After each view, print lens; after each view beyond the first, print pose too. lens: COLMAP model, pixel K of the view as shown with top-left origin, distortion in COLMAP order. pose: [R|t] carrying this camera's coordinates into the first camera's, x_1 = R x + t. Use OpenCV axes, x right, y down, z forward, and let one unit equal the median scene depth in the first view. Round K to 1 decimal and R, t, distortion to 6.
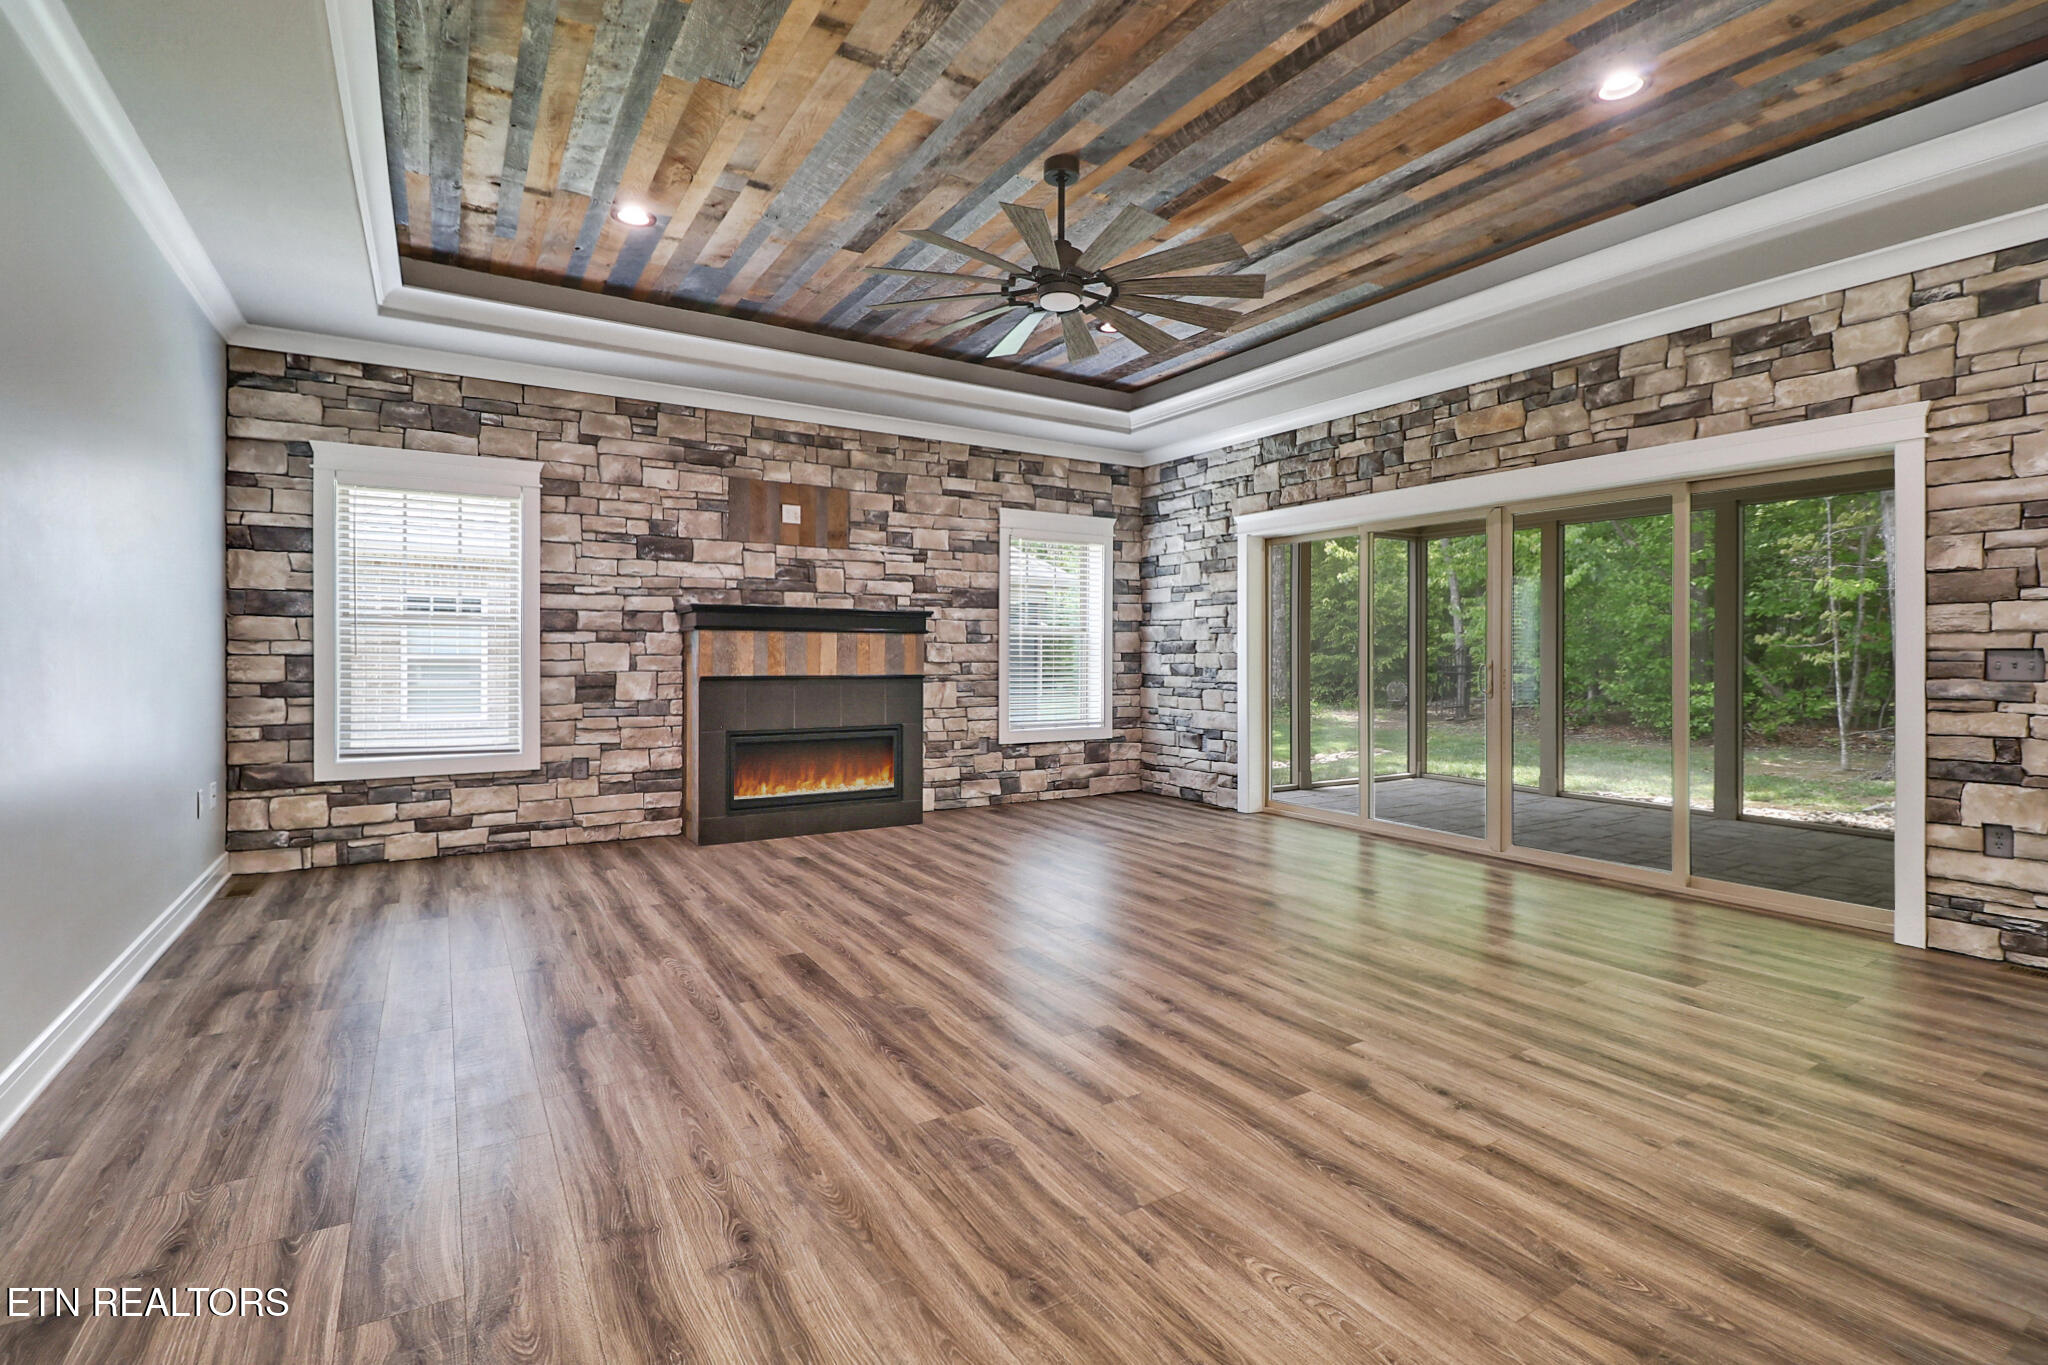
lens RADIAL K [[935.4, 0, 1010.9], [0, 935.4, 657.5], [0, 0, 1]] dist [0.000260, -0.012396]
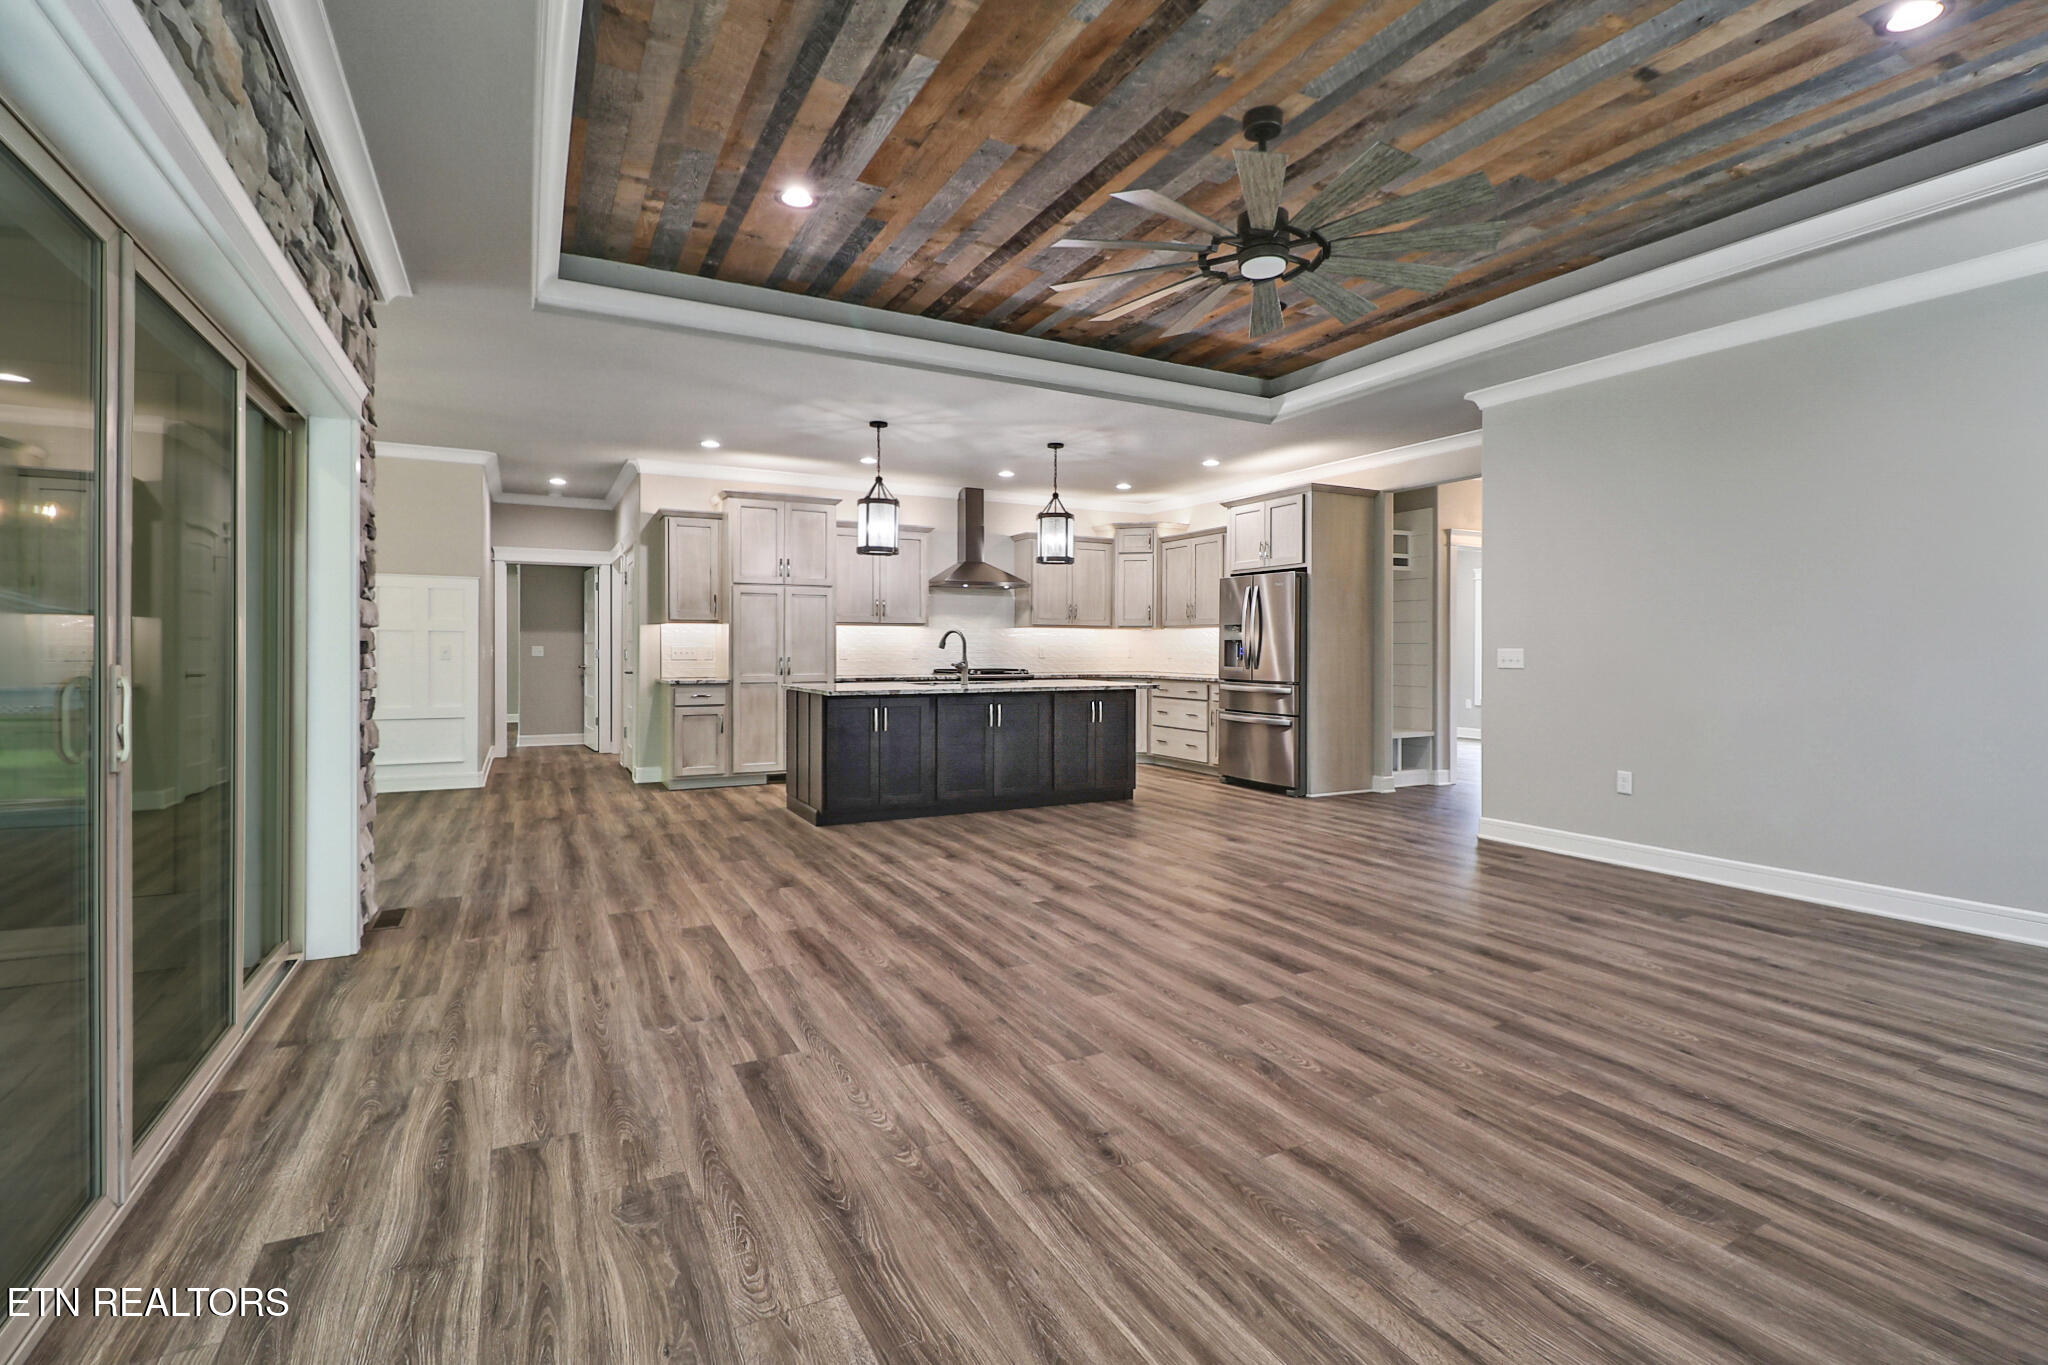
lens RADIAL K [[939.3, 0, 1013.9], [0, 939.3, 650.7], [0, 0, 1]] dist [0.001608, -0.012252]
pose [[-0.997768, -0.007918, 0.066311, 0.156810], [-0.007579, 0.999957, 0.005360, -0.006371], [-0.066351, 0.004845, -0.997785, 1.297148]]
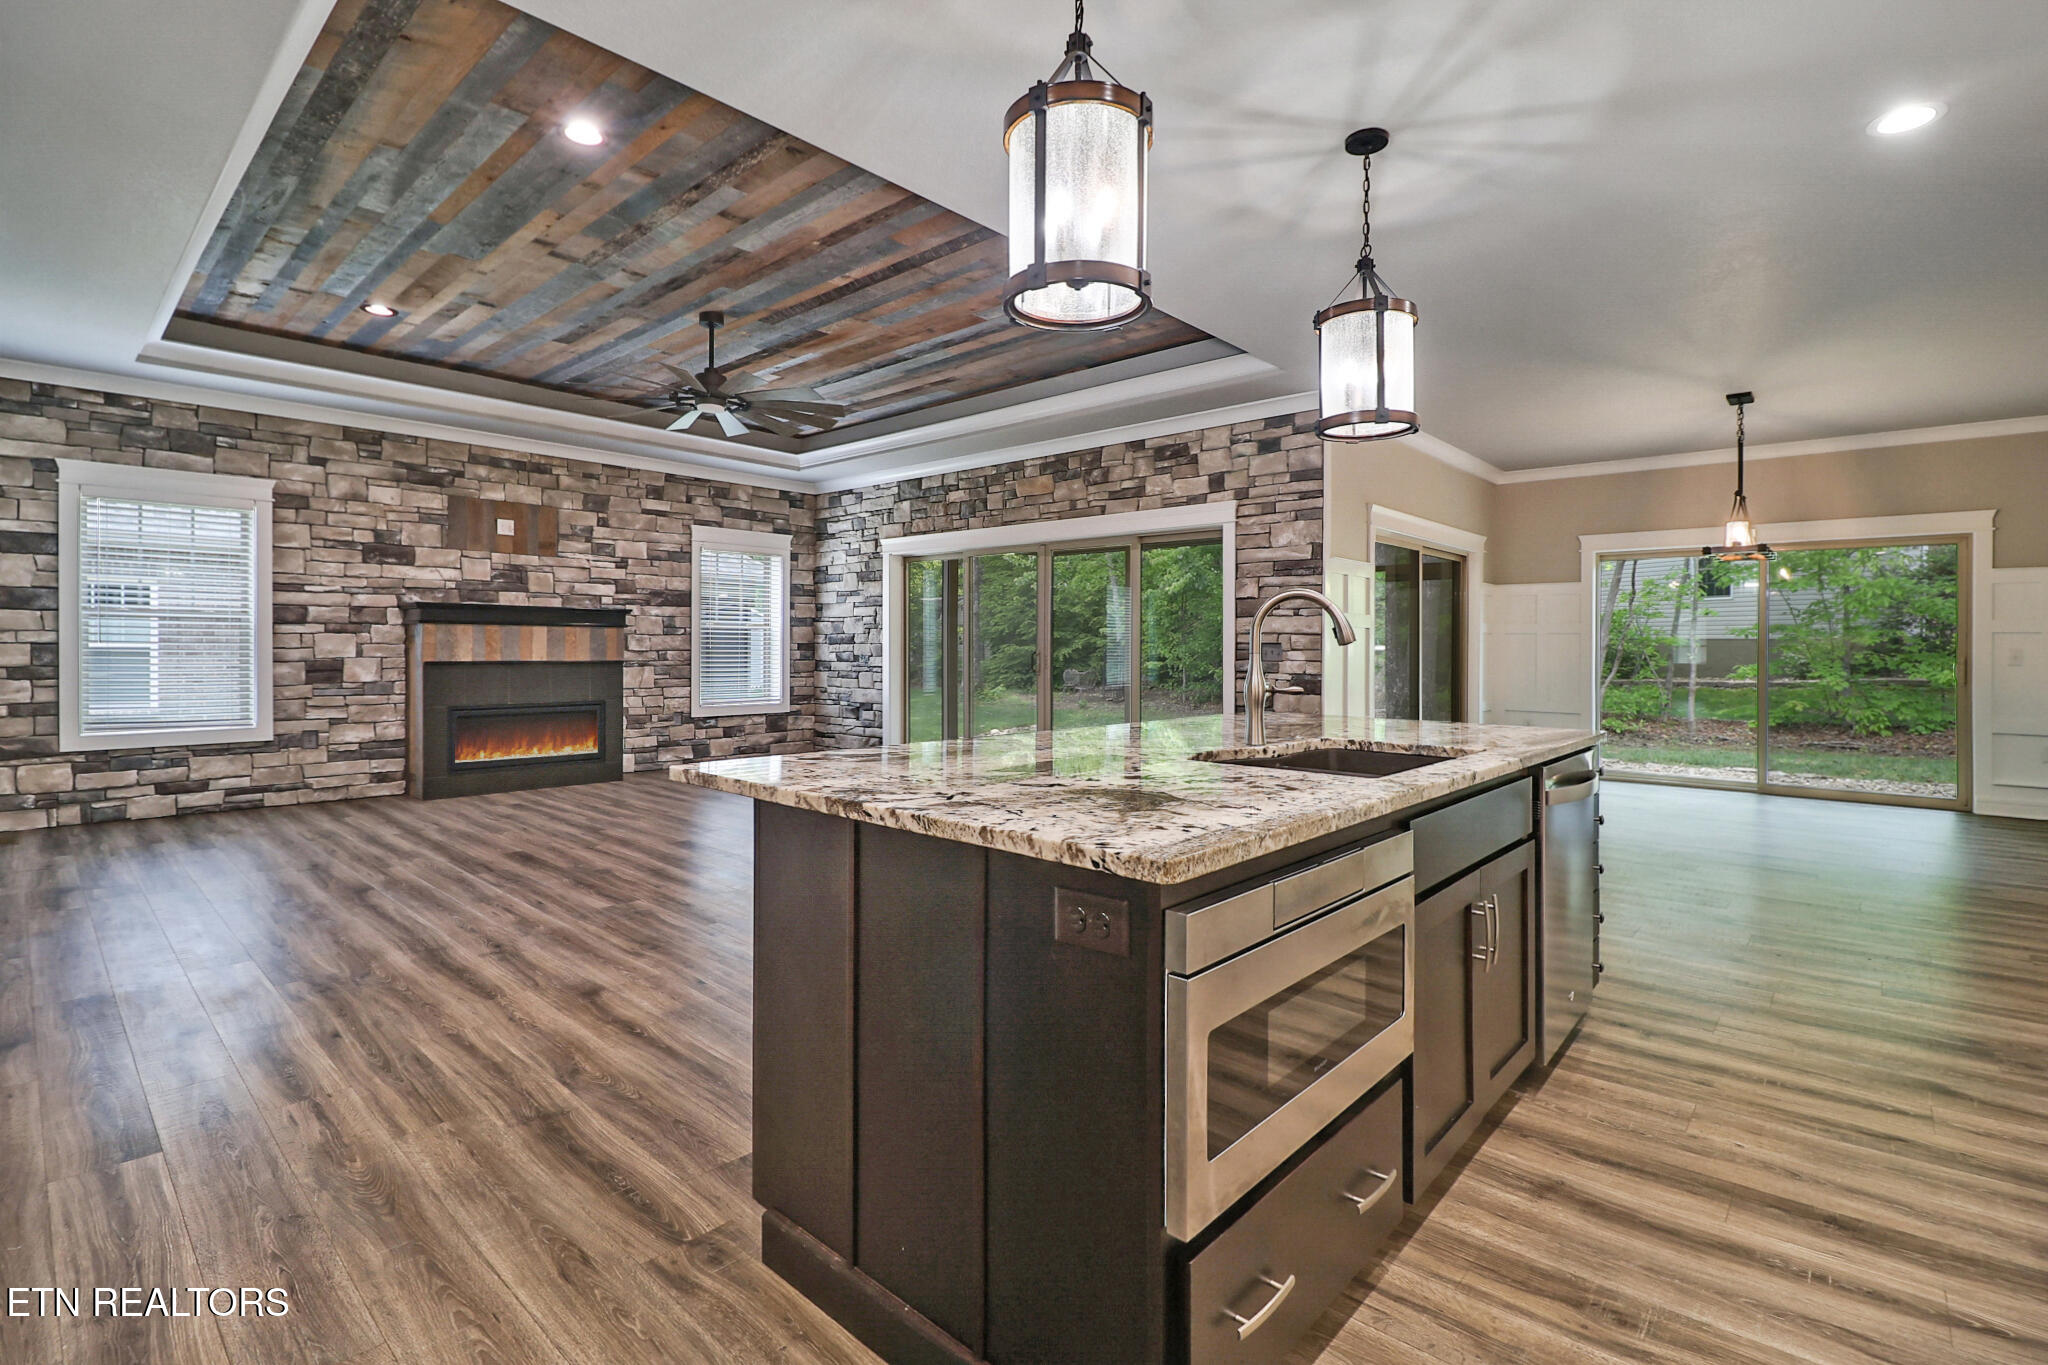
lens RADIAL K [[933.8, 0, 1012.5], [0, 933.8, 655.5], [0, 0, 1]] dist [-0.002160, -0.012858]
pose [[0.960832, 0.000130, 0.277131, 0.069009], [-0.002329, 0.999968, 0.007606, 0.001418], [-0.277121, -0.007954, 0.960802, -0.383948]]
